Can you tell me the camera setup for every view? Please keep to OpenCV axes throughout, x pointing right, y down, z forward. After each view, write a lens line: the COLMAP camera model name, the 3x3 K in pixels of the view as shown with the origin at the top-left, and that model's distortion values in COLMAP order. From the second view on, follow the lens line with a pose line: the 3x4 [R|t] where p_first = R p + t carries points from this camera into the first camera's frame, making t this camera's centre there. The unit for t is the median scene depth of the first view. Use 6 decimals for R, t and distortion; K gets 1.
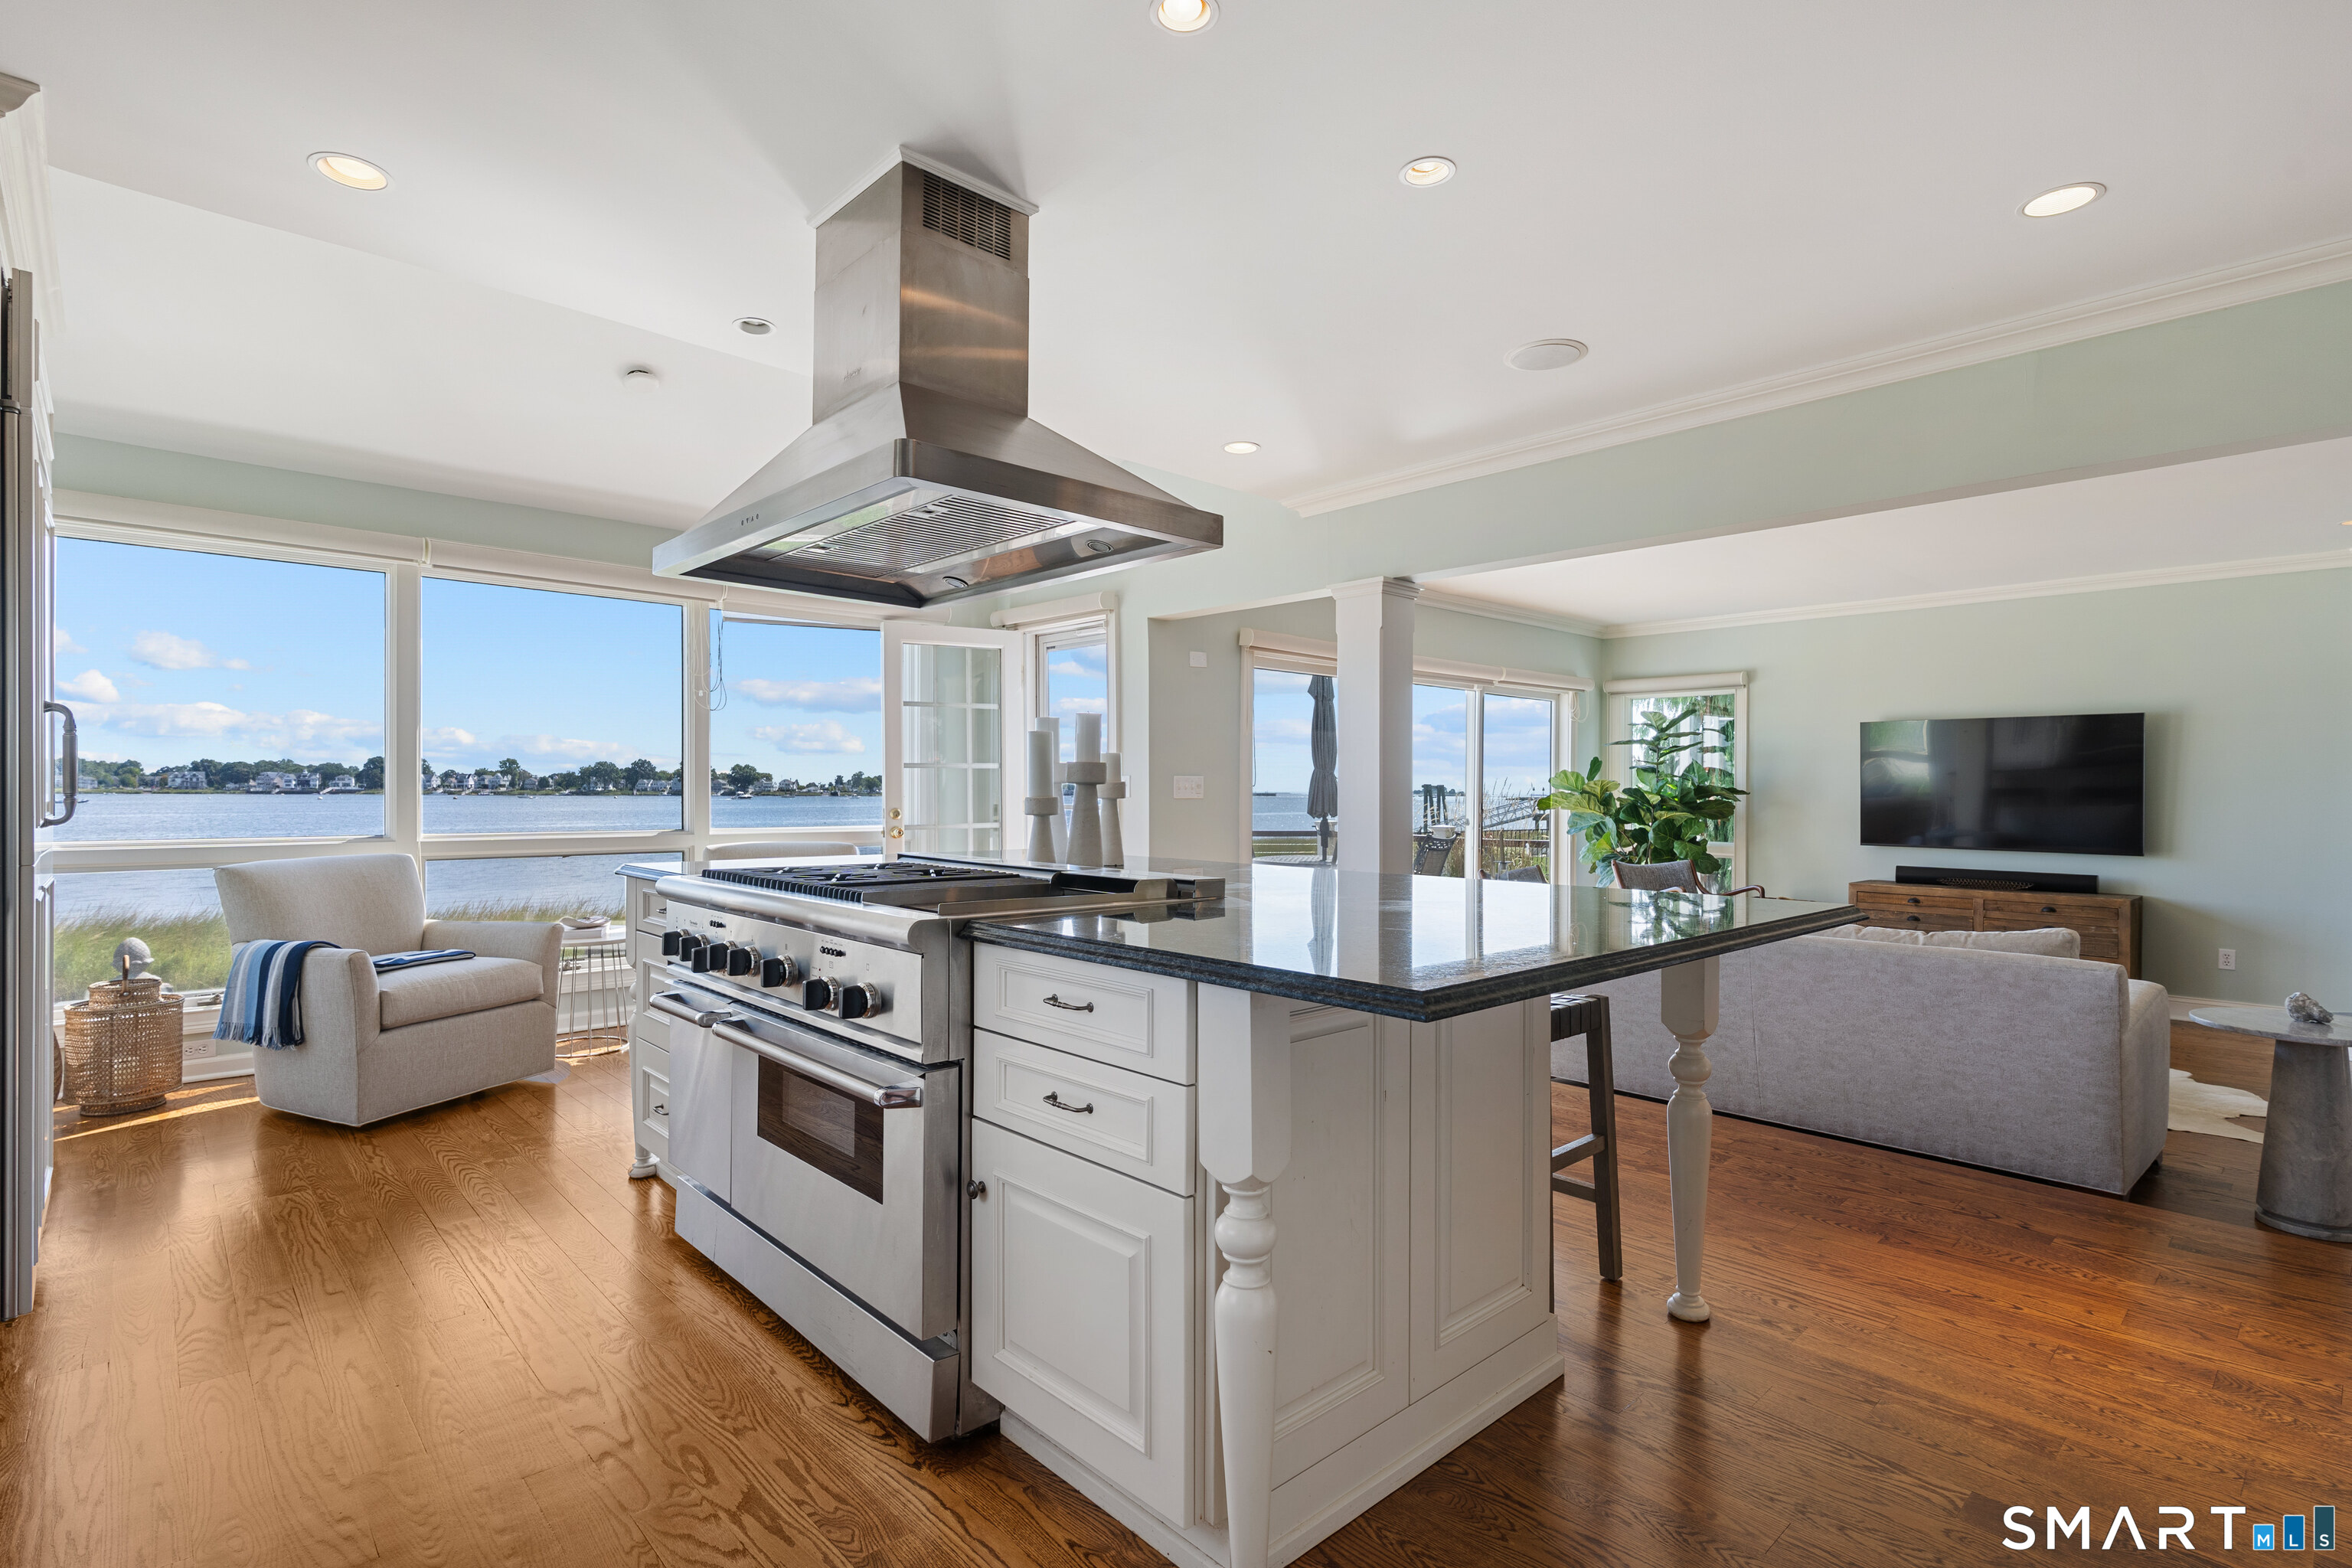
lens RADIAL K [[1125.2, 0, 1169.0], [0, 1125.2, 774.2], [0, 0, 1]] dist [0.000629, -0.000613]
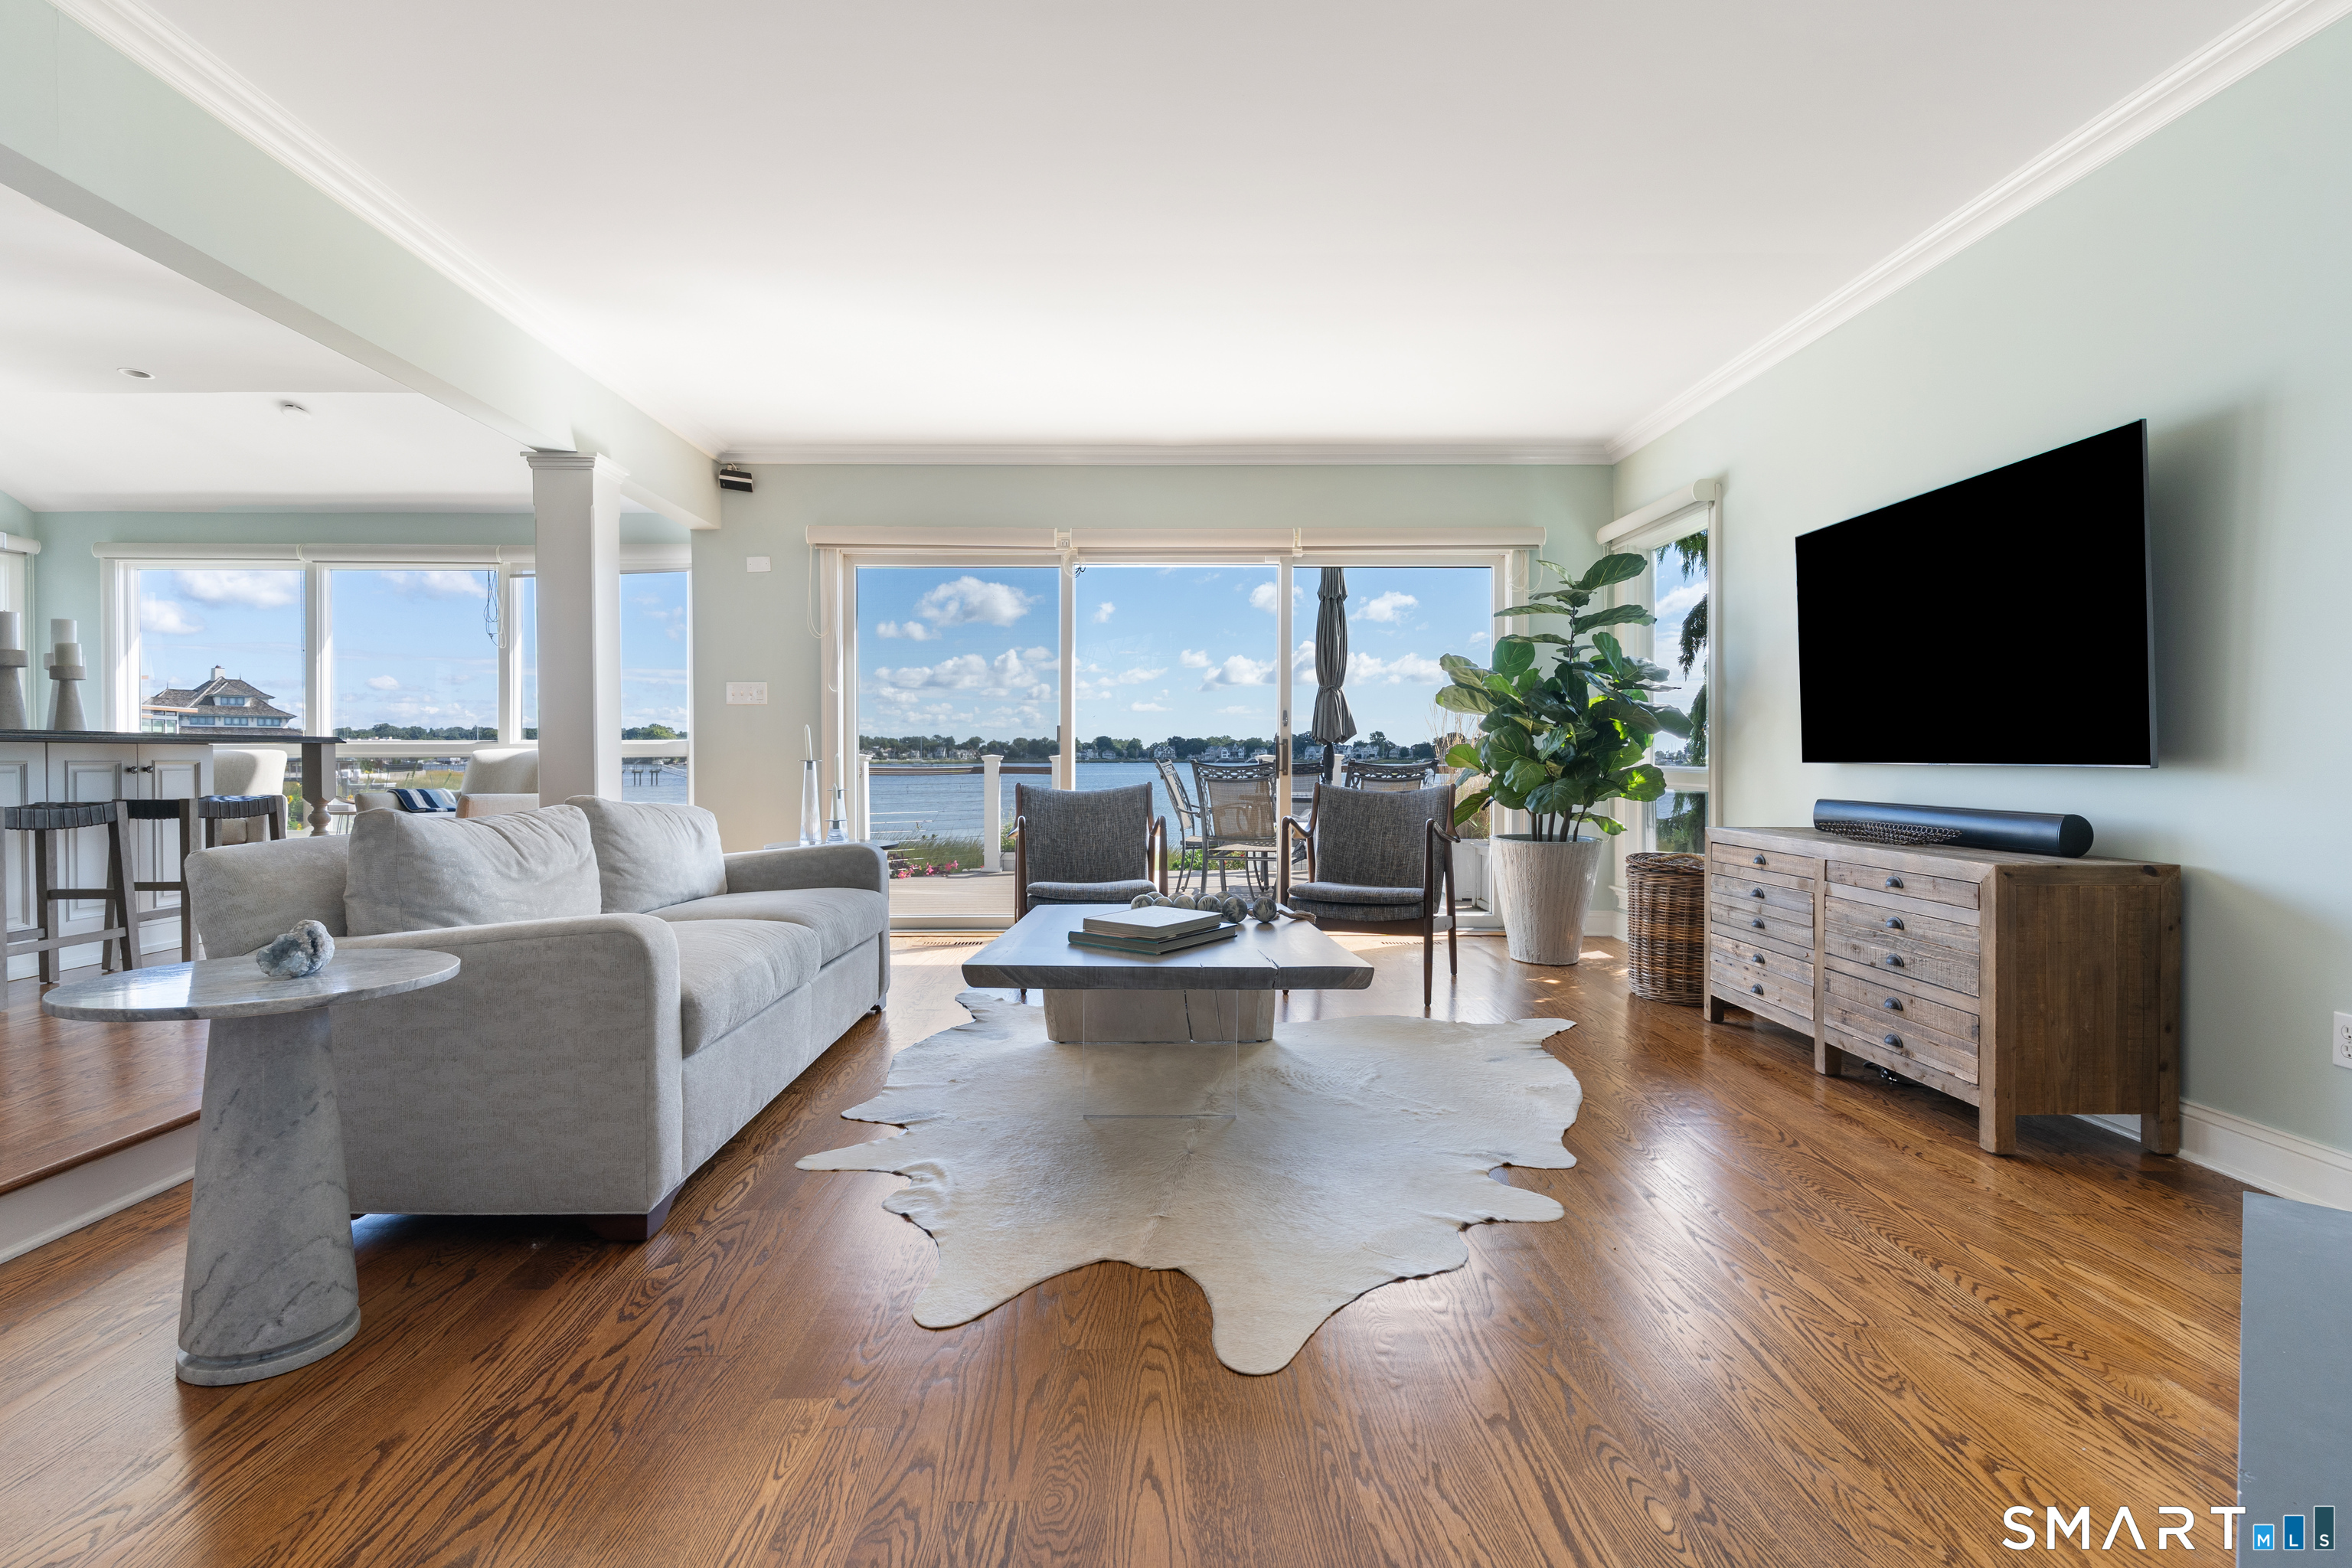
lens RADIAL K [[1125.2, 0, 1157.1], [0, 1125.2, 772.7], [0, 0, 1]] dist [0.000629, -0.000613]
pose [[0.746391, 0.002165, -0.665504, 0.851726], [0.015775, 0.999656, 0.020943, 0.058619], [0.665321, -0.026130, 0.746100, 0.438674]]
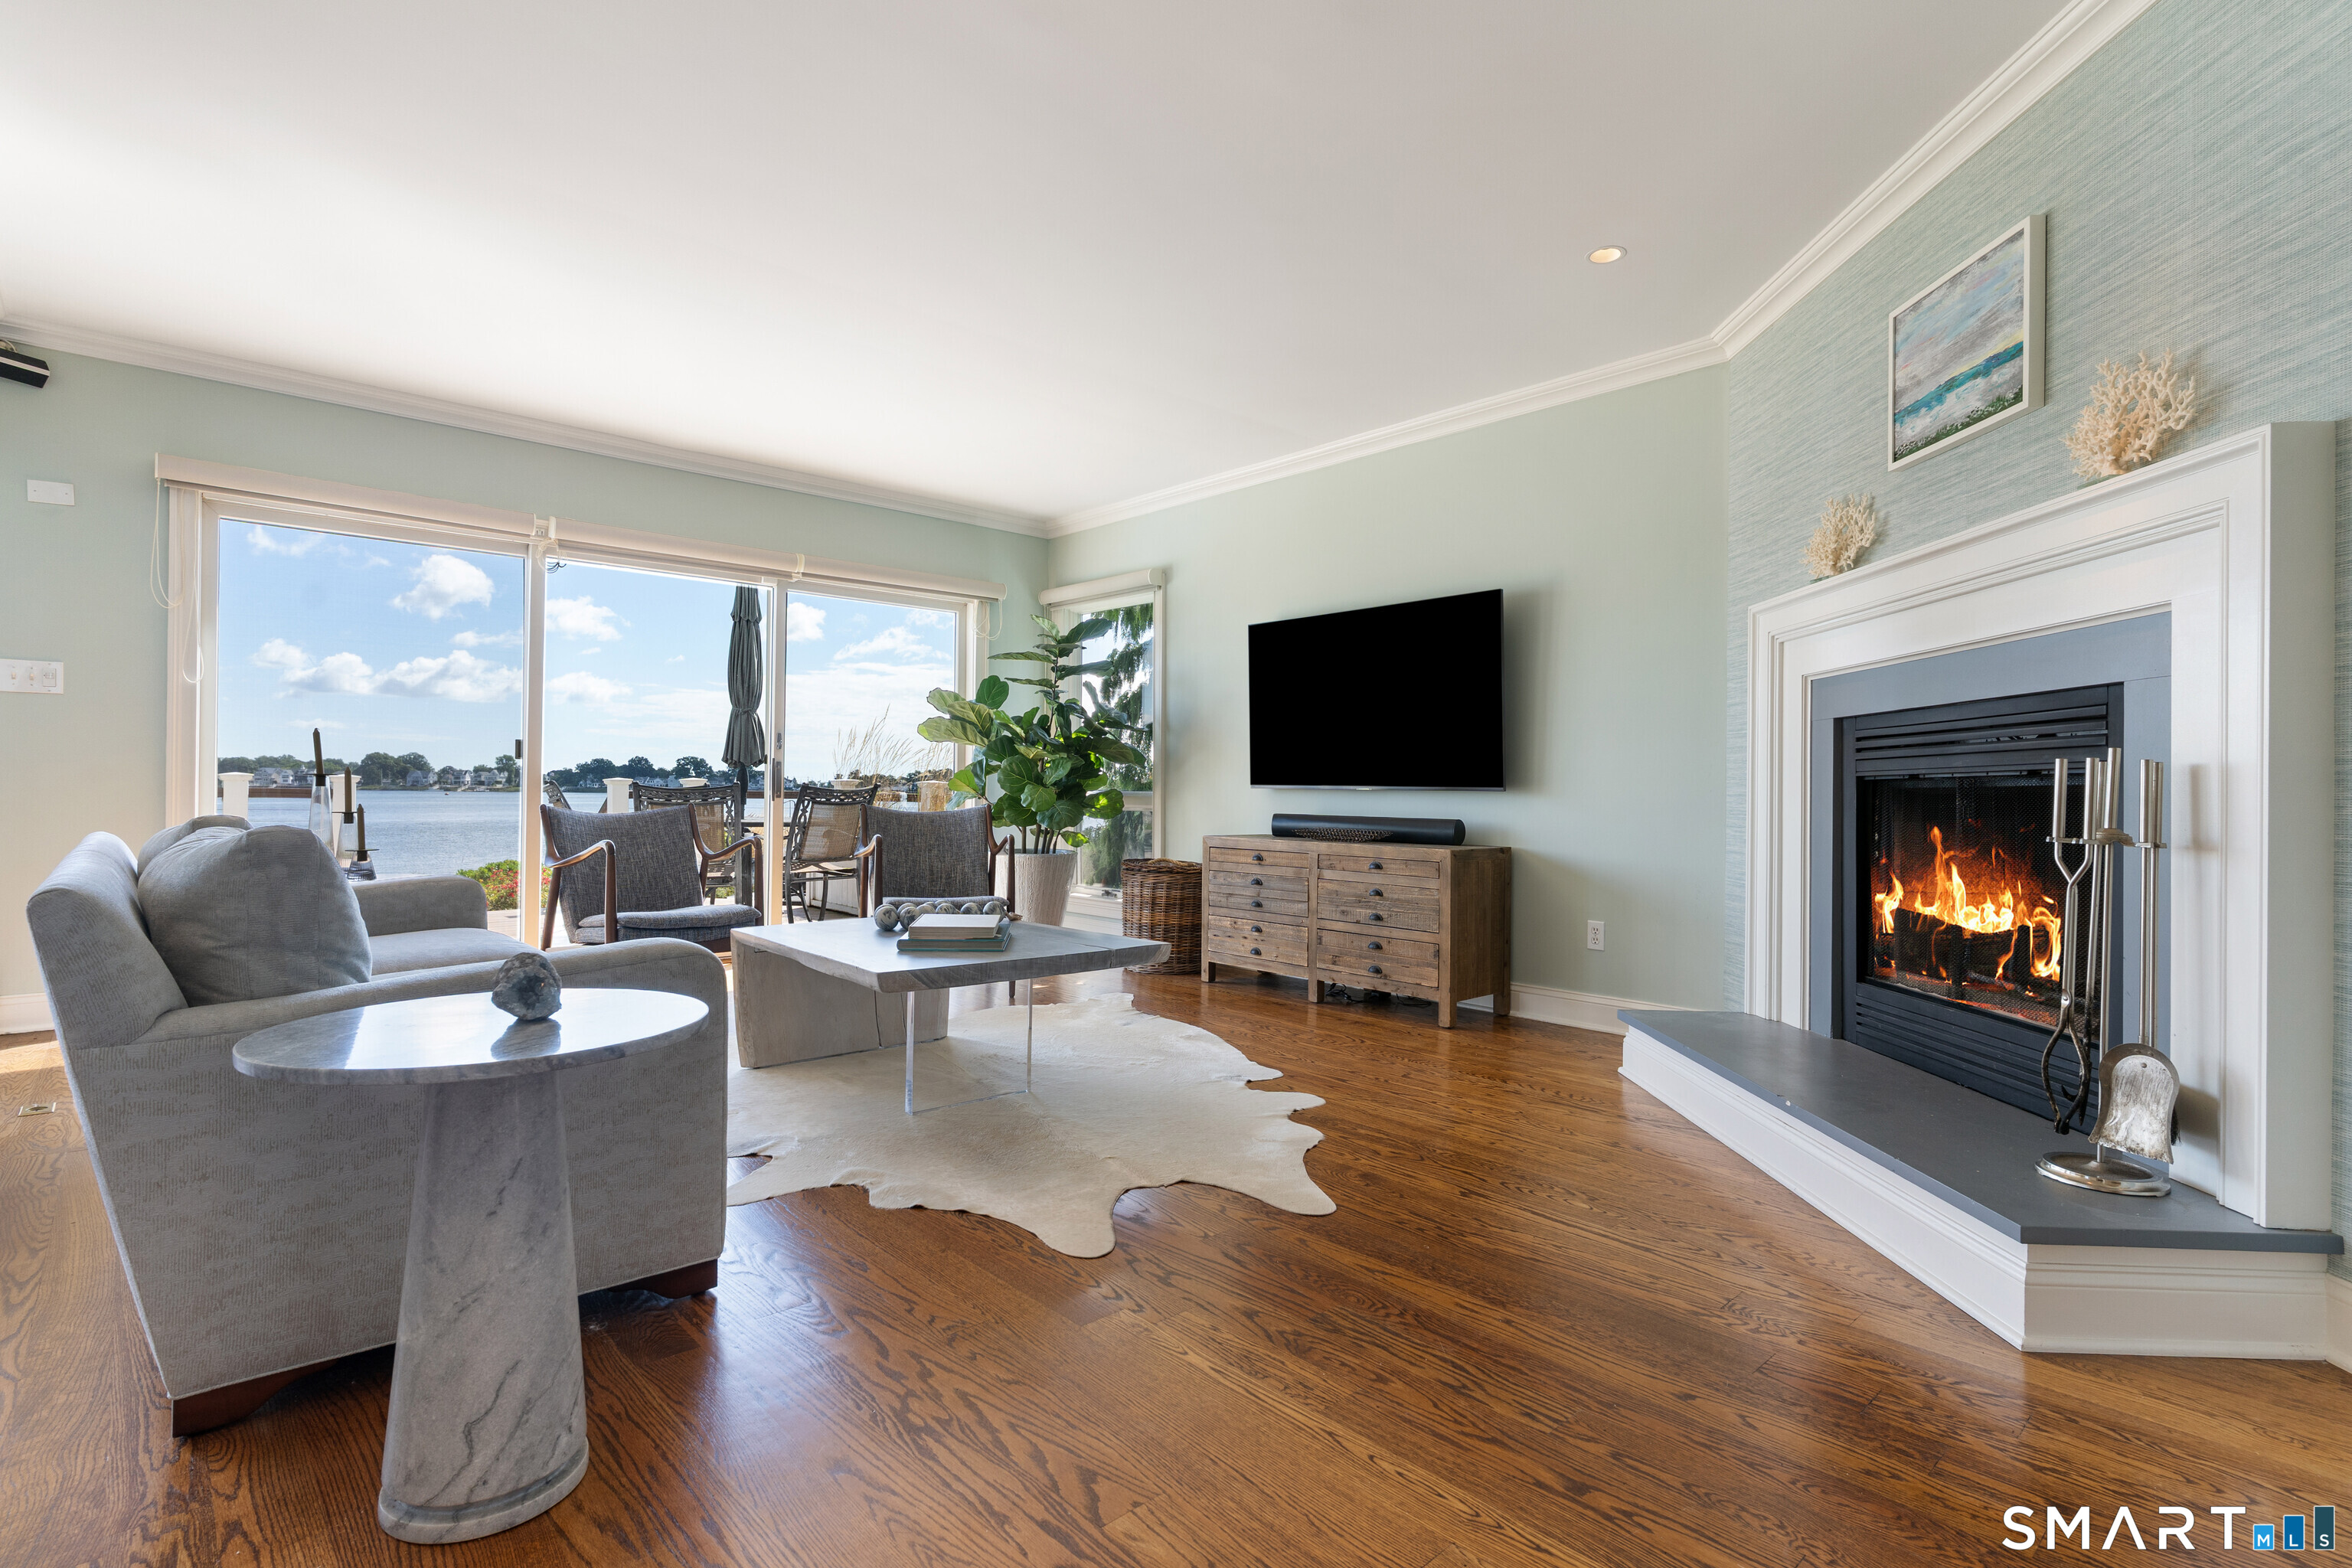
lens RADIAL K [[1125.2, 0, 1169.5], [0, 1125.2, 786.7], [0, 0, 1]] dist [0.000629, -0.000613]
pose [[0.999982, 0.002745, -0.005265, 0.645242], [-0.002683, 0.999927, 0.011793, 0.060770], [0.005297, -0.011778, 0.999917, 0.279753]]
